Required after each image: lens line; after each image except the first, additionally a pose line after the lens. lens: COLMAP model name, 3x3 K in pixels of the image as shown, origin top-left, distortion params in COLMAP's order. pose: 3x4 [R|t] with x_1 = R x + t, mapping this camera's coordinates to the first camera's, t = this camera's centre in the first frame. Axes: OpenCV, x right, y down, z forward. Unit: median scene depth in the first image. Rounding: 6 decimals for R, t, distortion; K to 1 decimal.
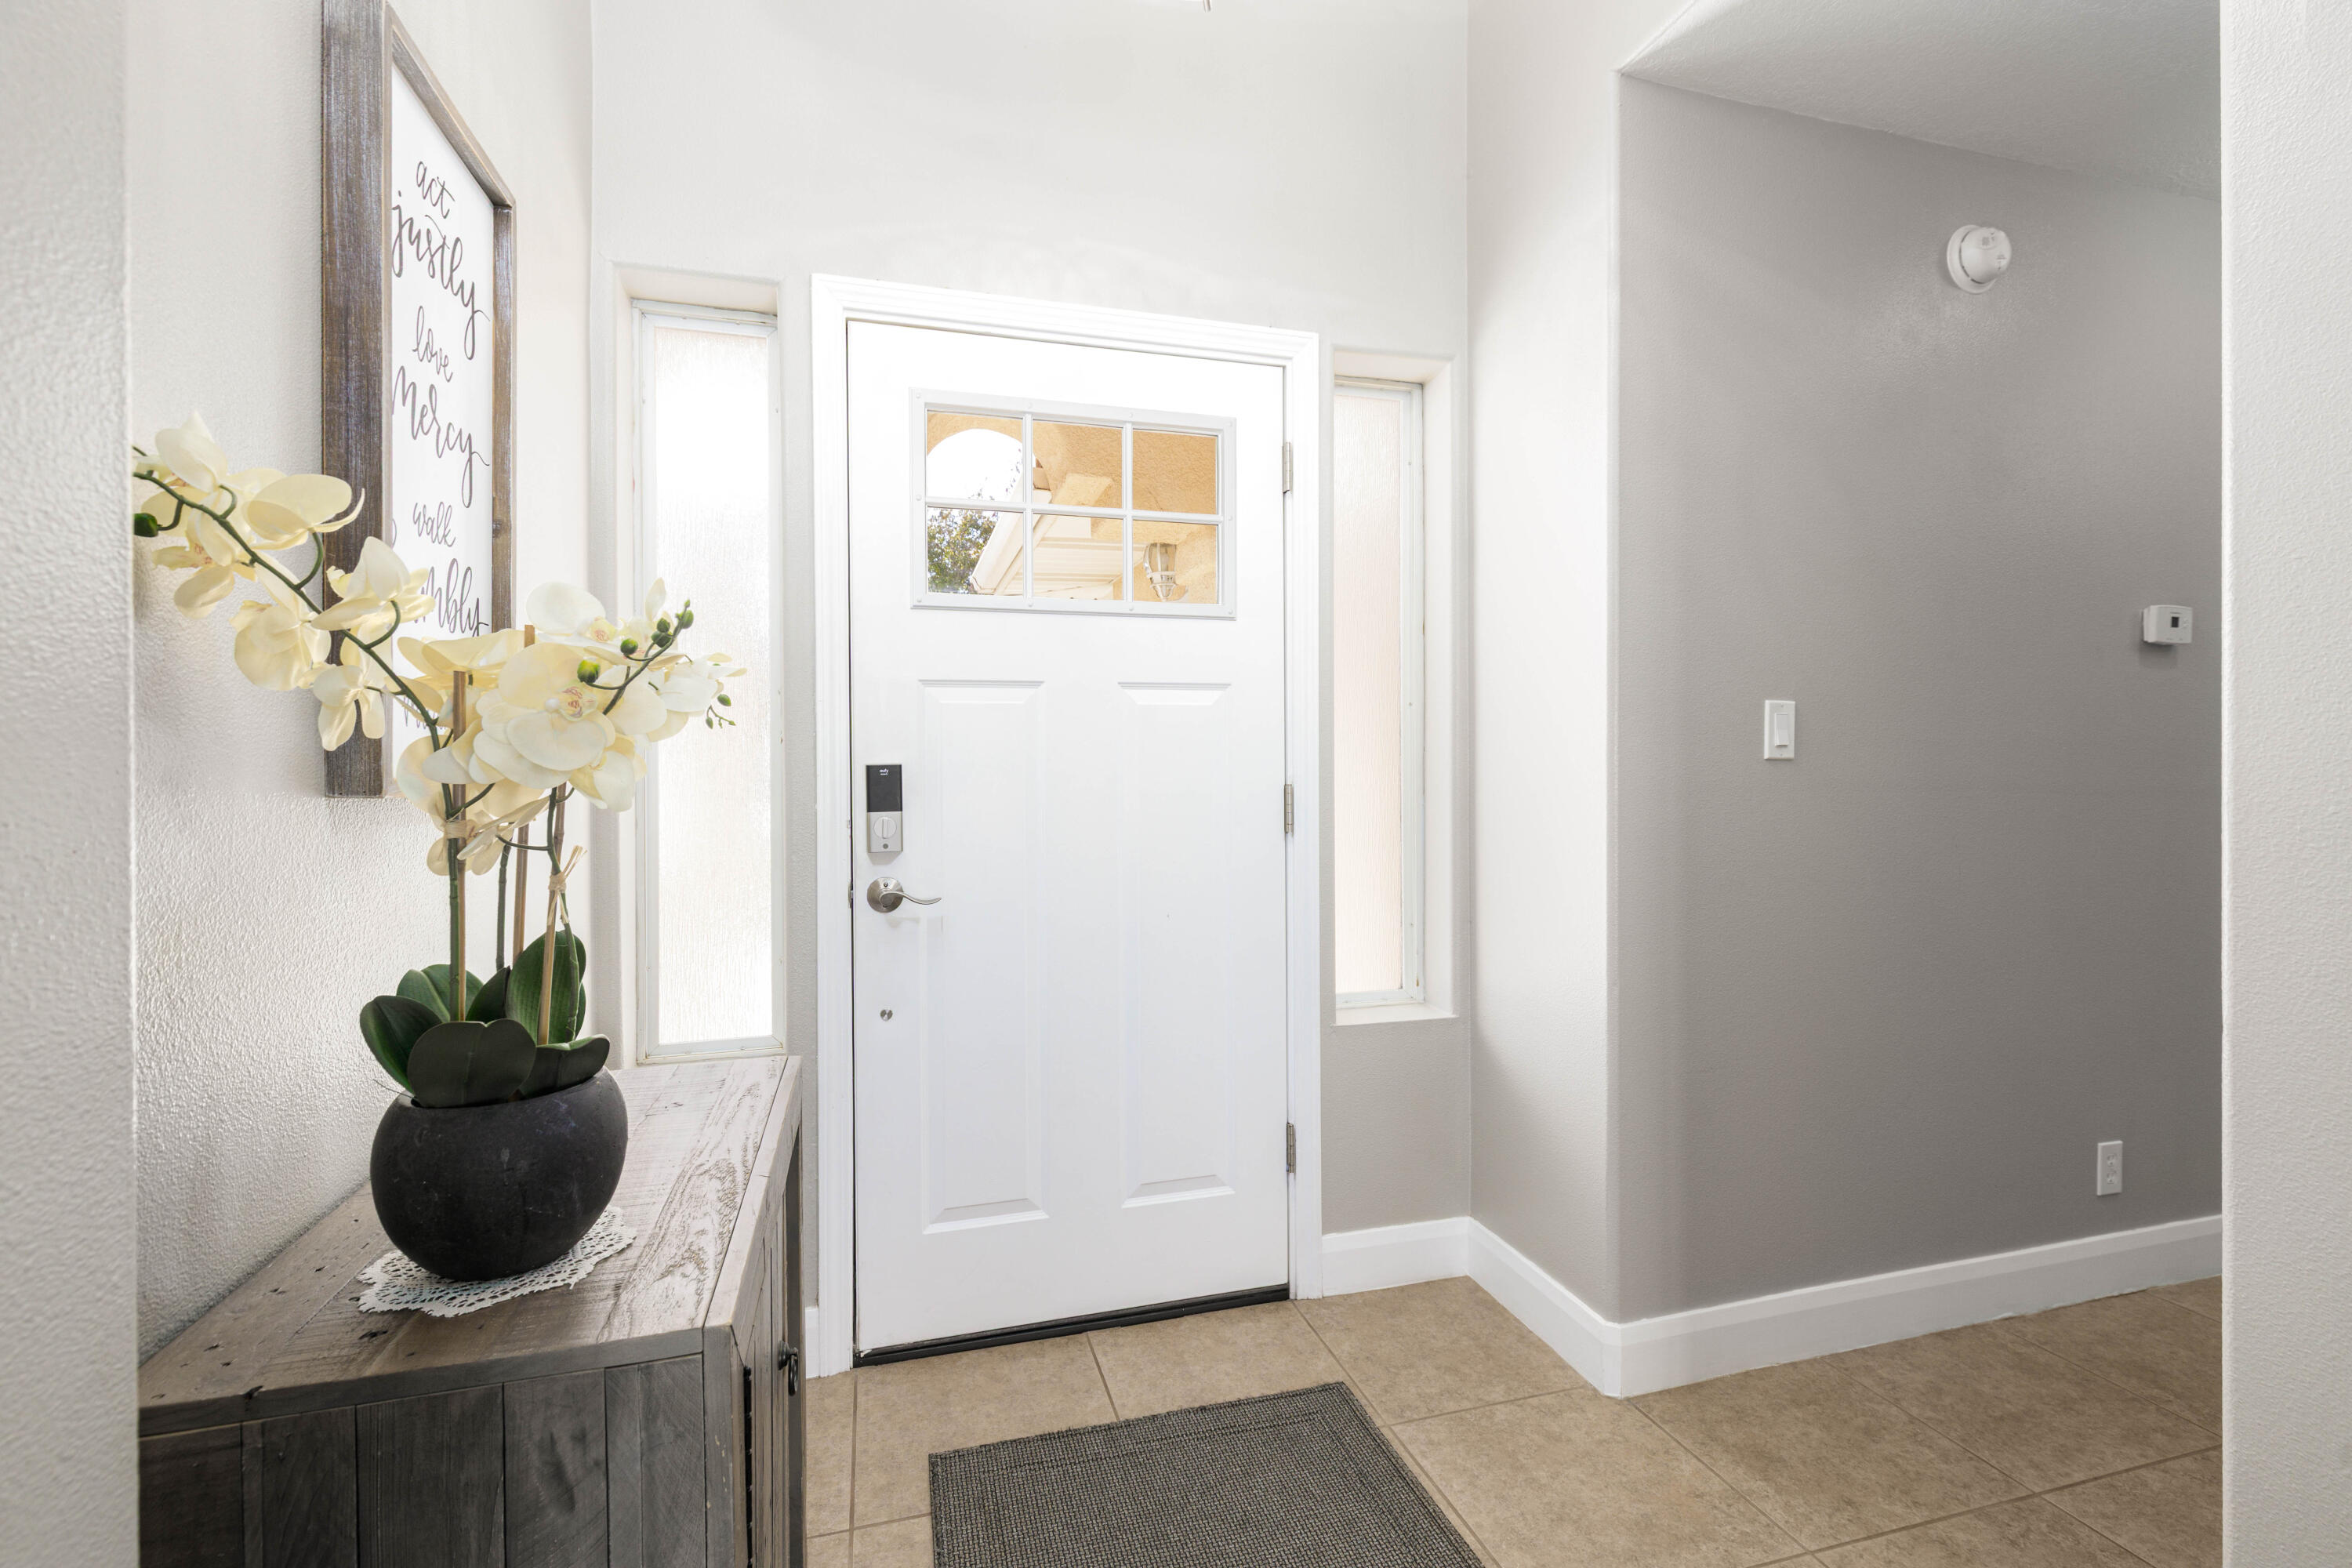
lens RADIAL K [[1057.4, 0, 1175.2], [0, 1057.4, 767.1], [0, 0, 1]] dist [-0.001219, 0.001403]
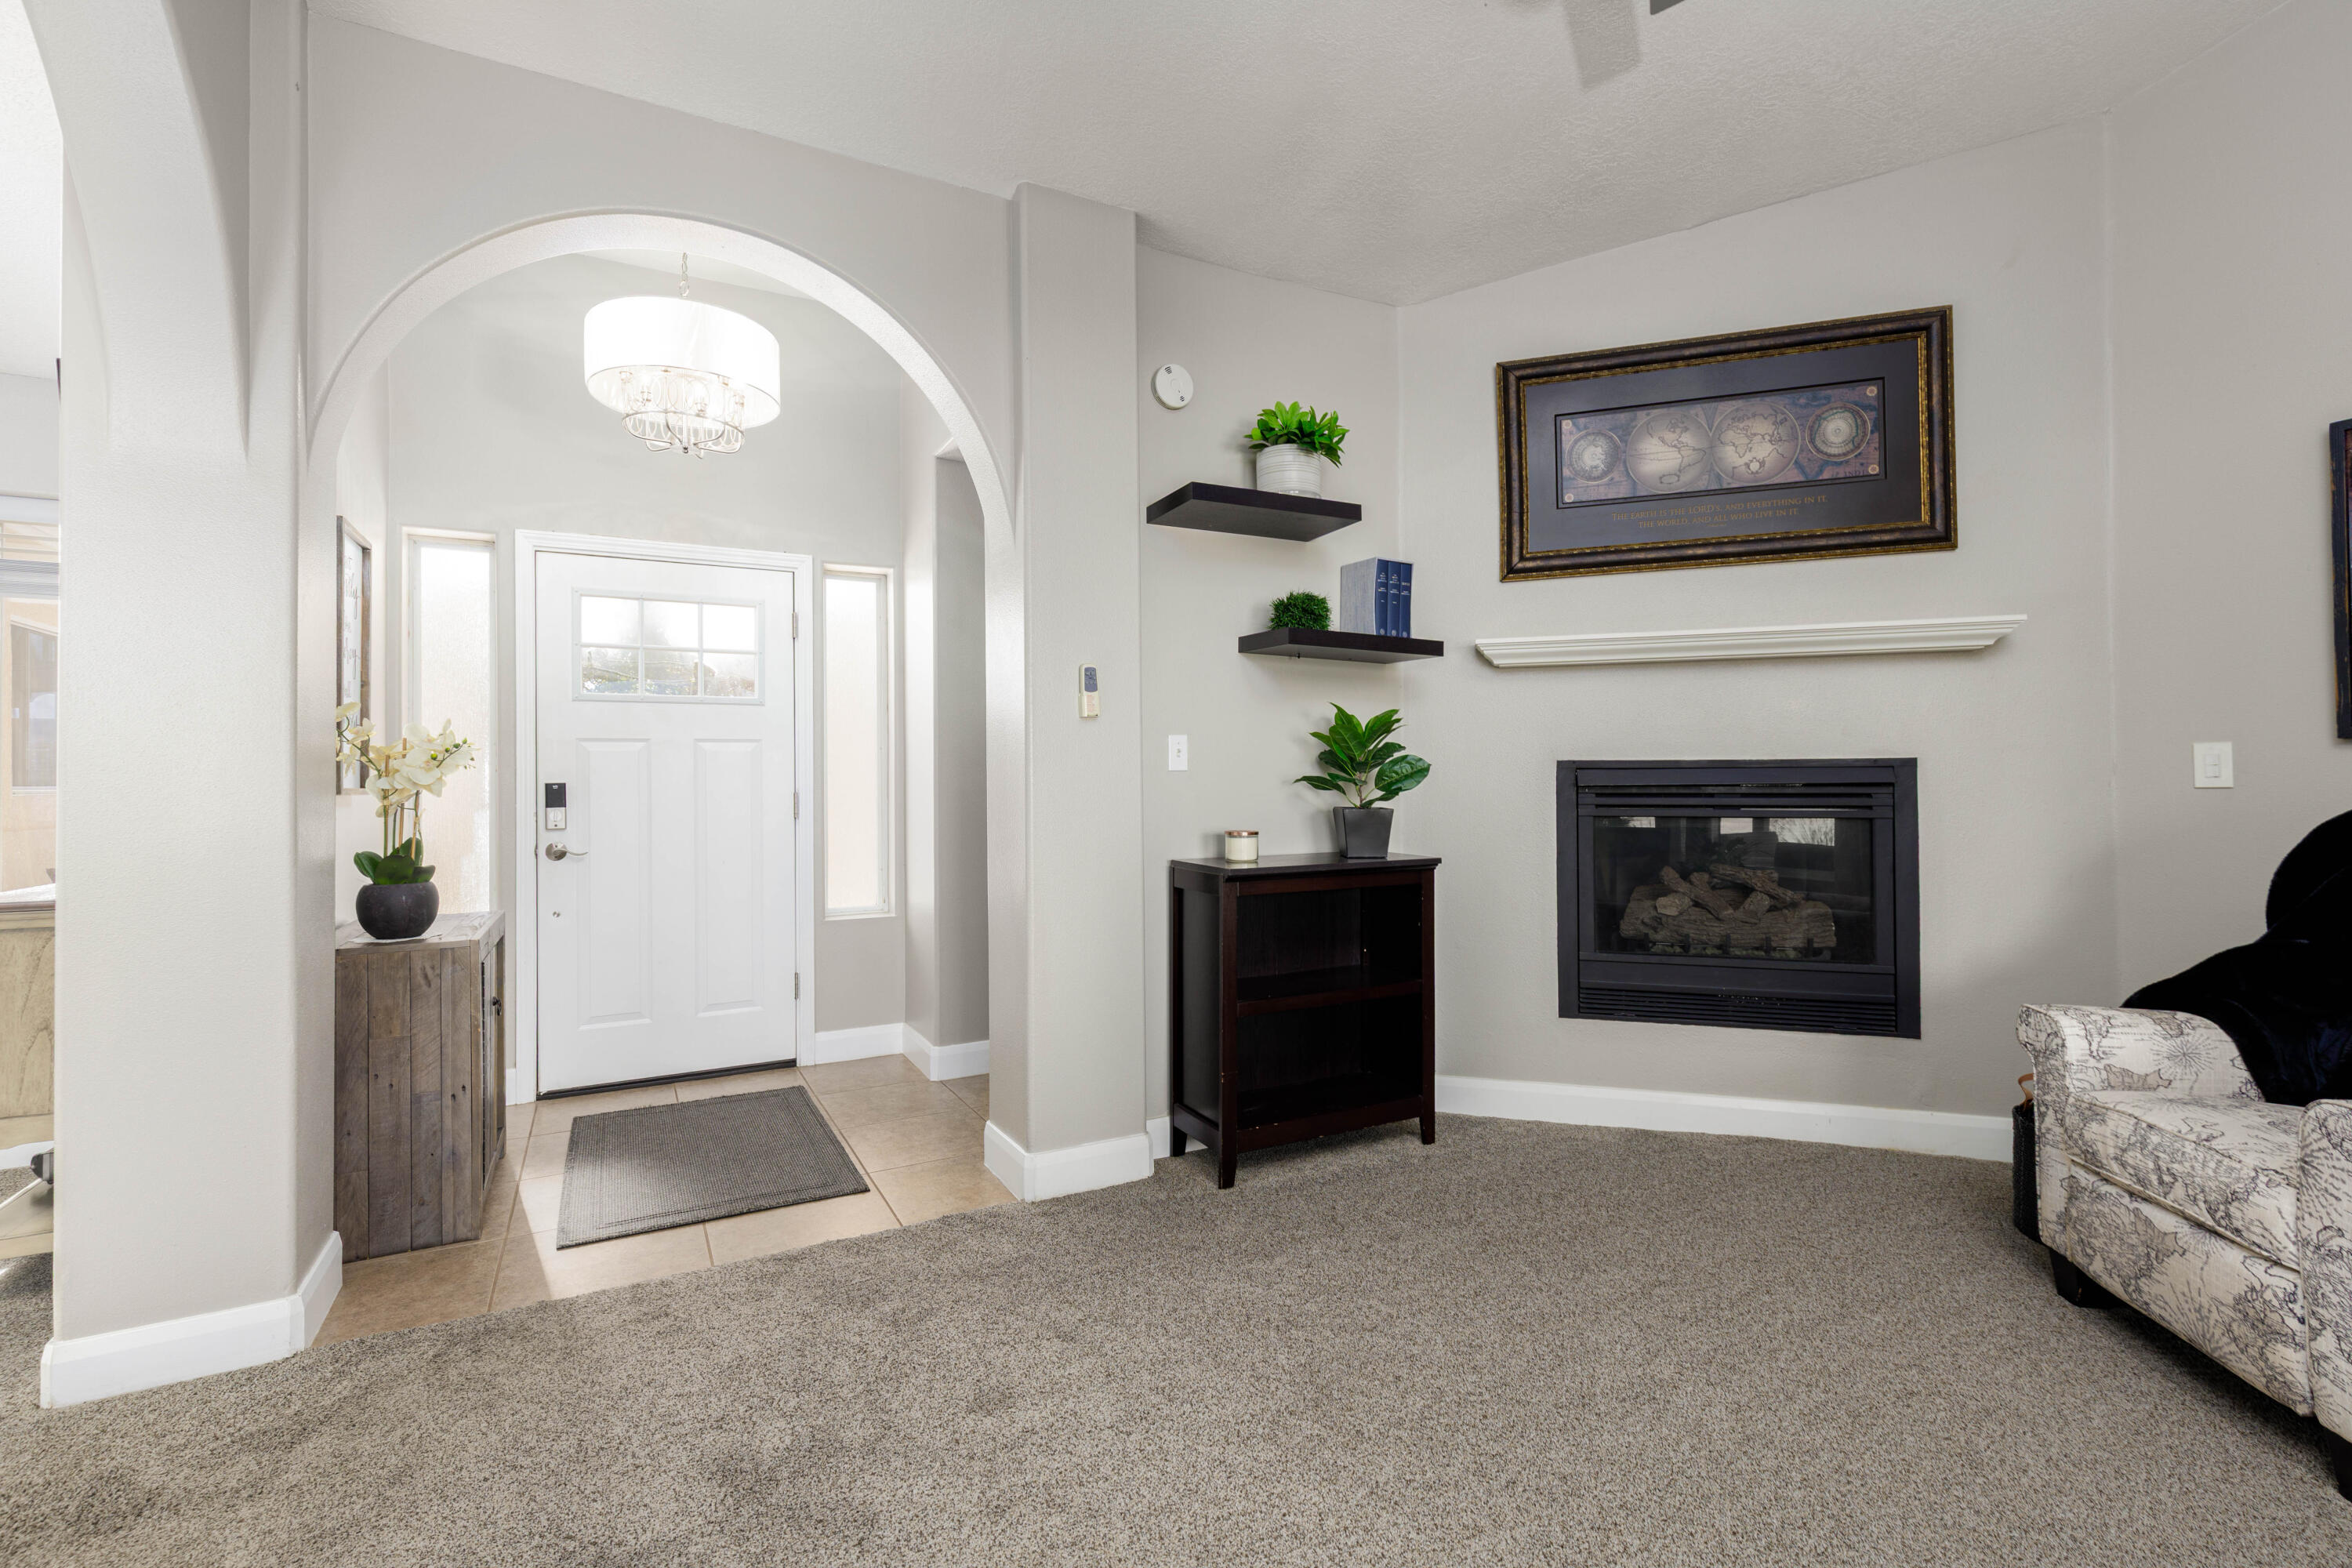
lens RADIAL K [[1057.4, 0, 1182.4], [0, 1057.4, 762.5], [0, 0, 1]] dist [-0.001219, 0.001403]
pose [[0.976291, -0.000958, 0.216461, 0.426009], [0.005310, 0.999795, -0.019523, 0.004275], [-0.216398, 0.020210, 0.976096, -1.136442]]
